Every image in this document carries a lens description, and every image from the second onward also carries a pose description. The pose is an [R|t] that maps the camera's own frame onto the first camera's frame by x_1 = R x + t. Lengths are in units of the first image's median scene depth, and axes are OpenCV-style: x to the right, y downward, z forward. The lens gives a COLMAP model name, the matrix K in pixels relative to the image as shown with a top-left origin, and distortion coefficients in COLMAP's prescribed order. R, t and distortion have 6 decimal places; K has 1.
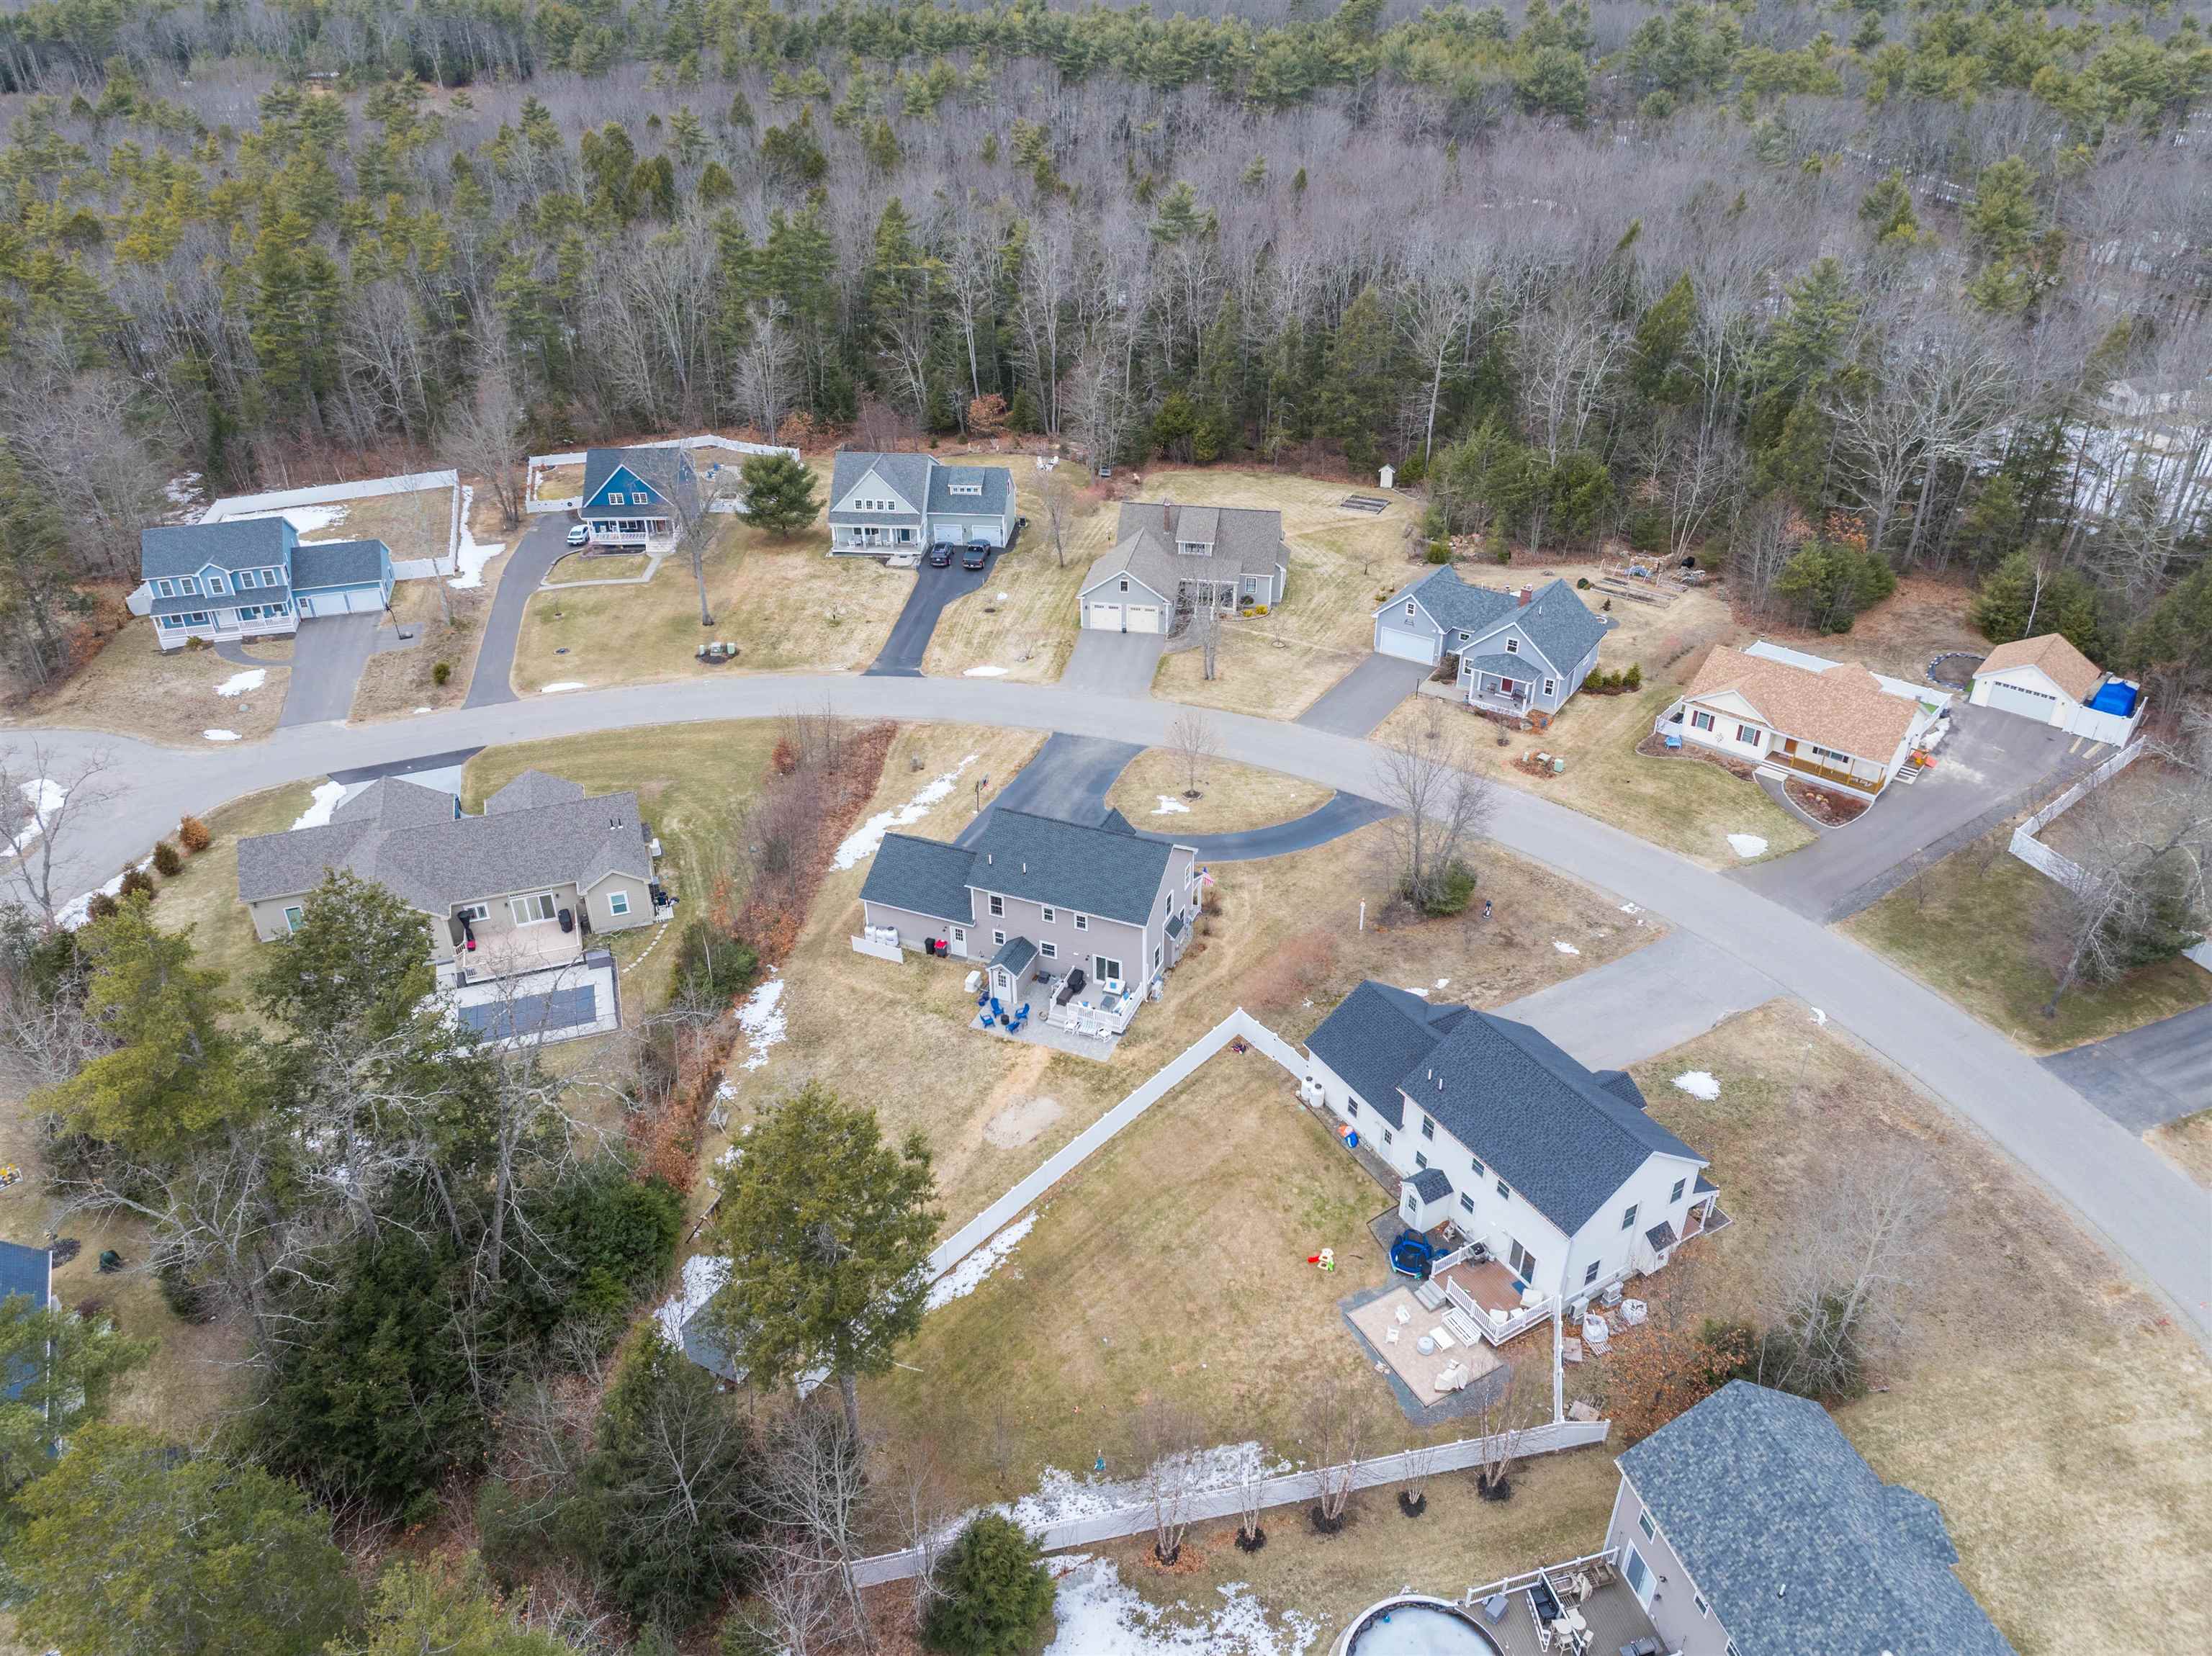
lens RADIAL K [[1545.4, 0, 1107.8], [0, 1545.4, 821.8], [0, 0, 1]] dist [-0.032693, 0.015930]
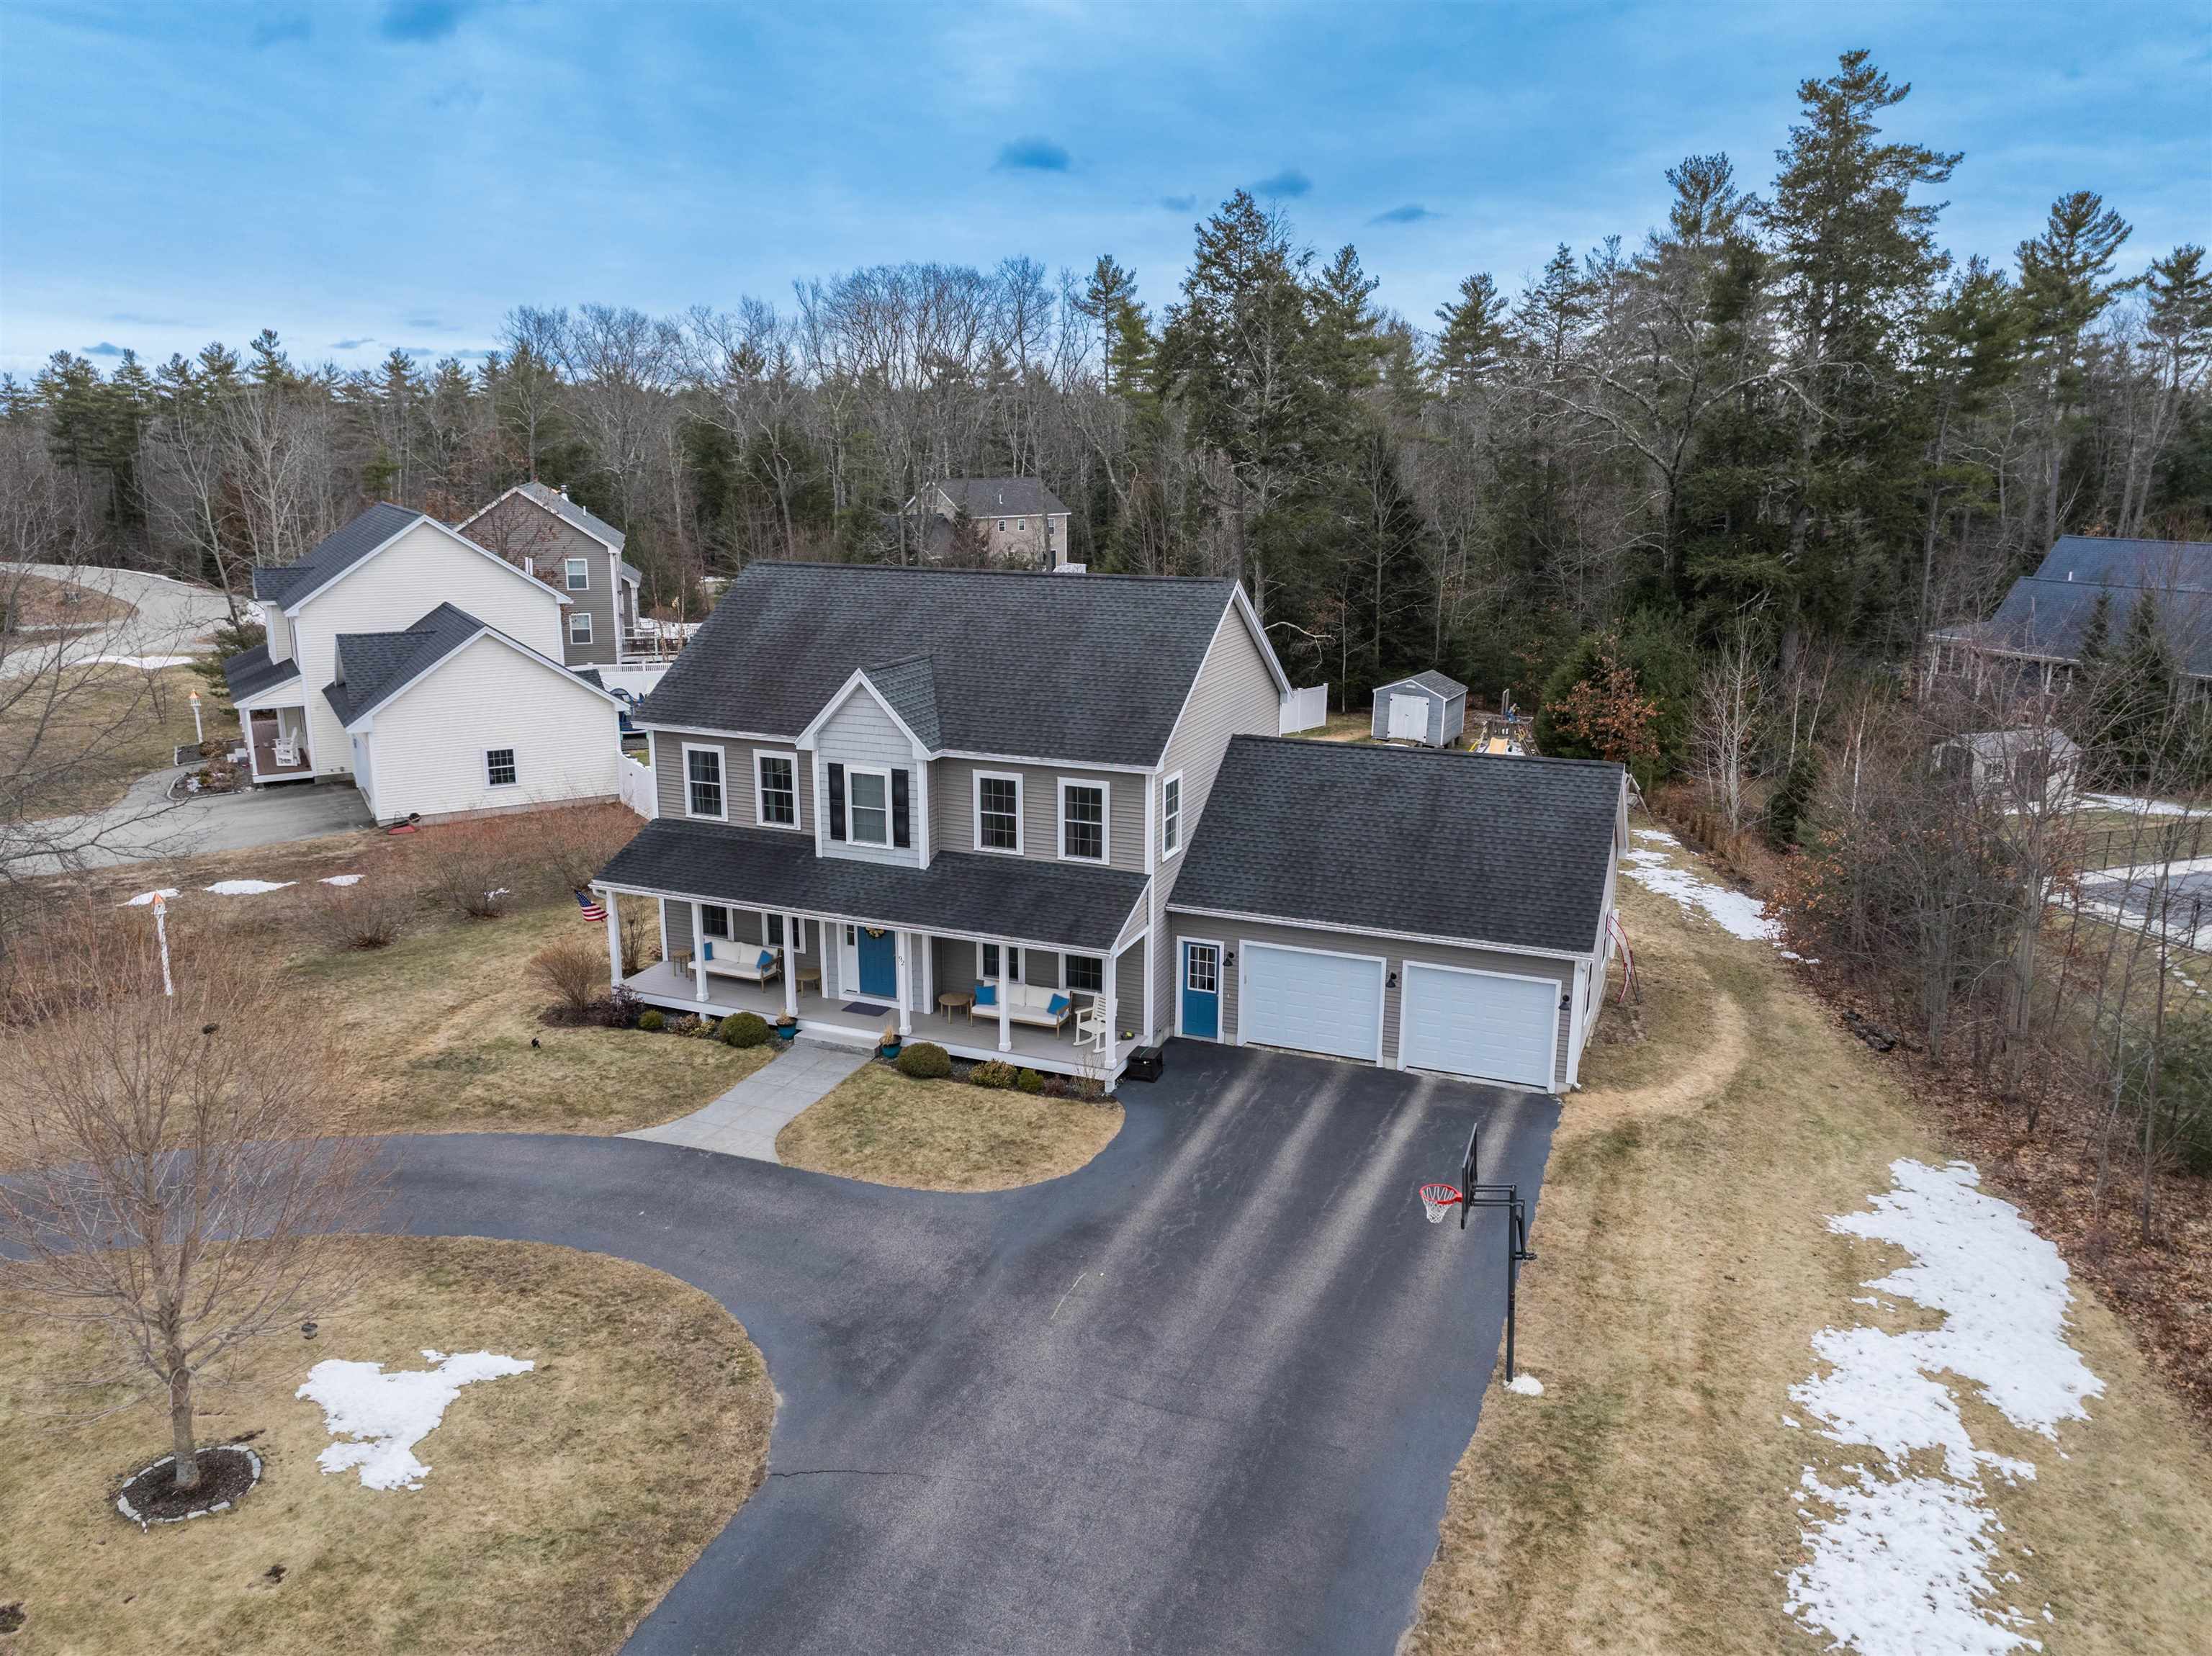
lens RADIAL K [[1545.4, 0, 1114.3], [0, 1545.4, 812.0], [0, 0, 1]] dist [-0.032693, 0.015930]
pose [[-0.999986, 0.003589, -0.003769, -0.042742], [-0.000149, 0.704109, 0.710092, -0.196450], [0.005202, 0.710083, -0.704099, 1.198386]]
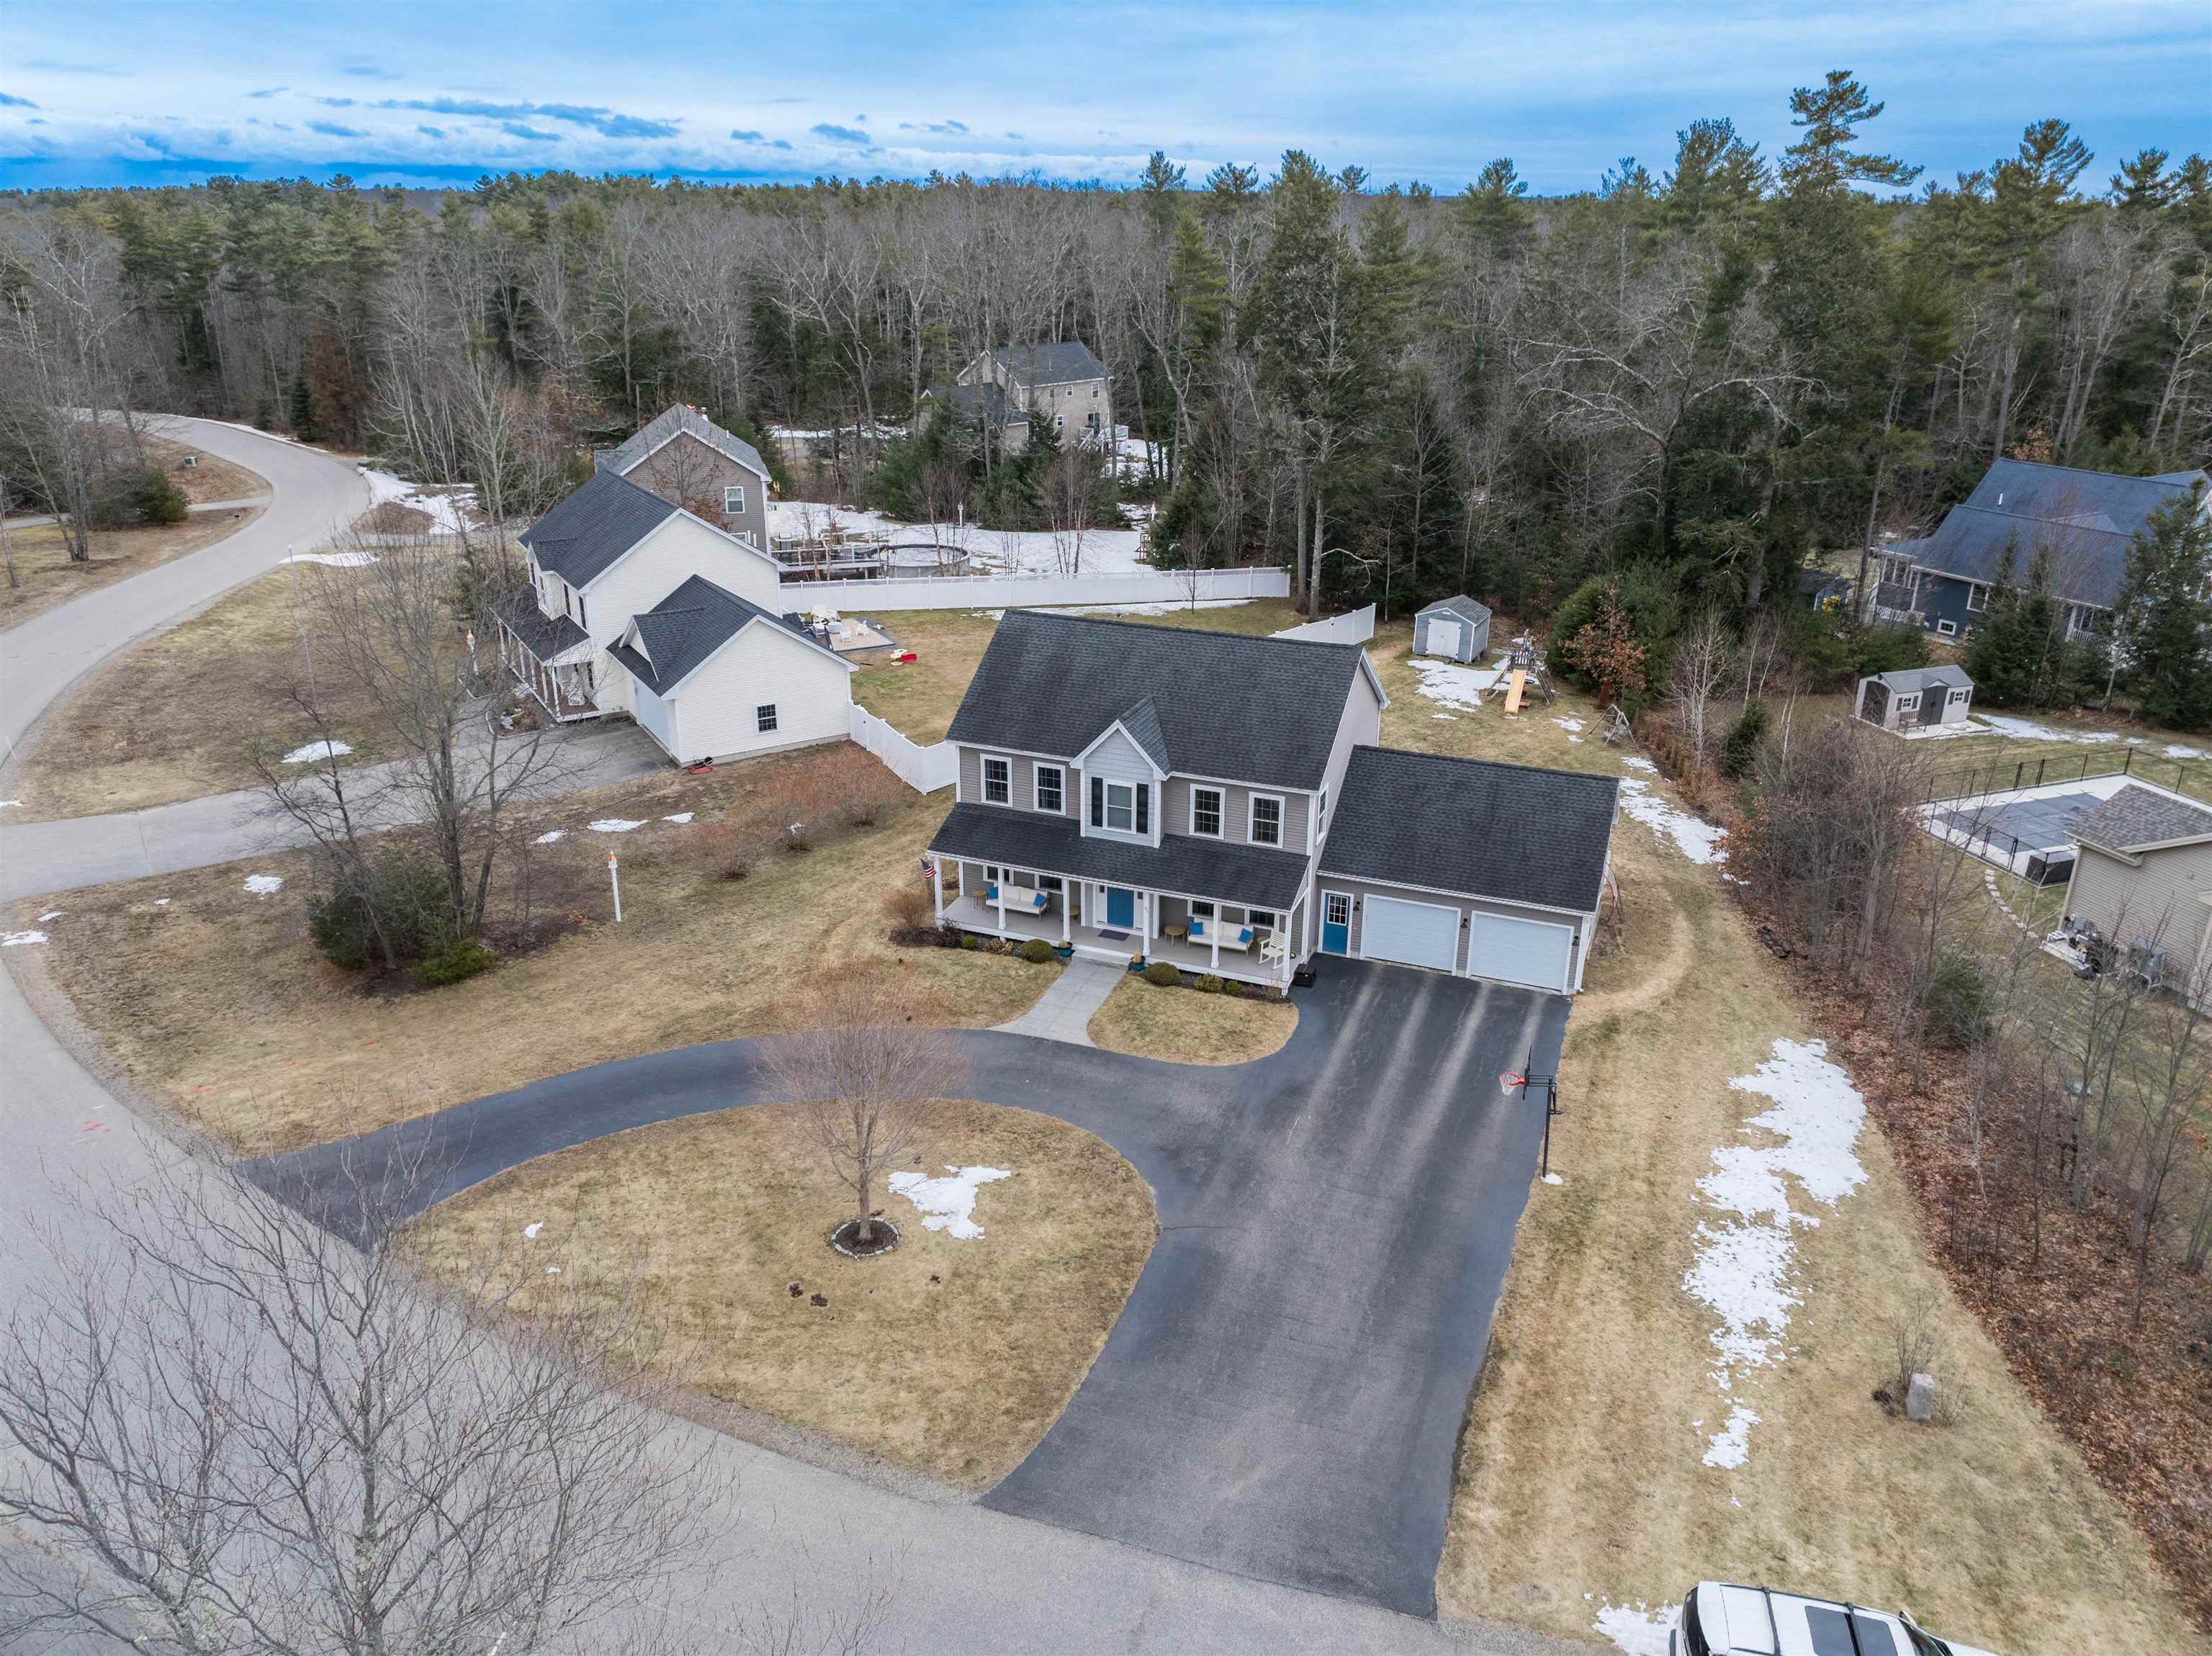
lens RADIAL K [[1545.4, 0, 1113.7], [0, 1545.4, 812.4], [0, 0, 1]] dist [-0.032693, 0.015930]
pose [[-0.999891, 0.007504, -0.012747, 0.011105], [-0.005774, 0.595371, 0.803430, -0.346069], [0.013618, 0.803416, -0.595263, 1.256836]]
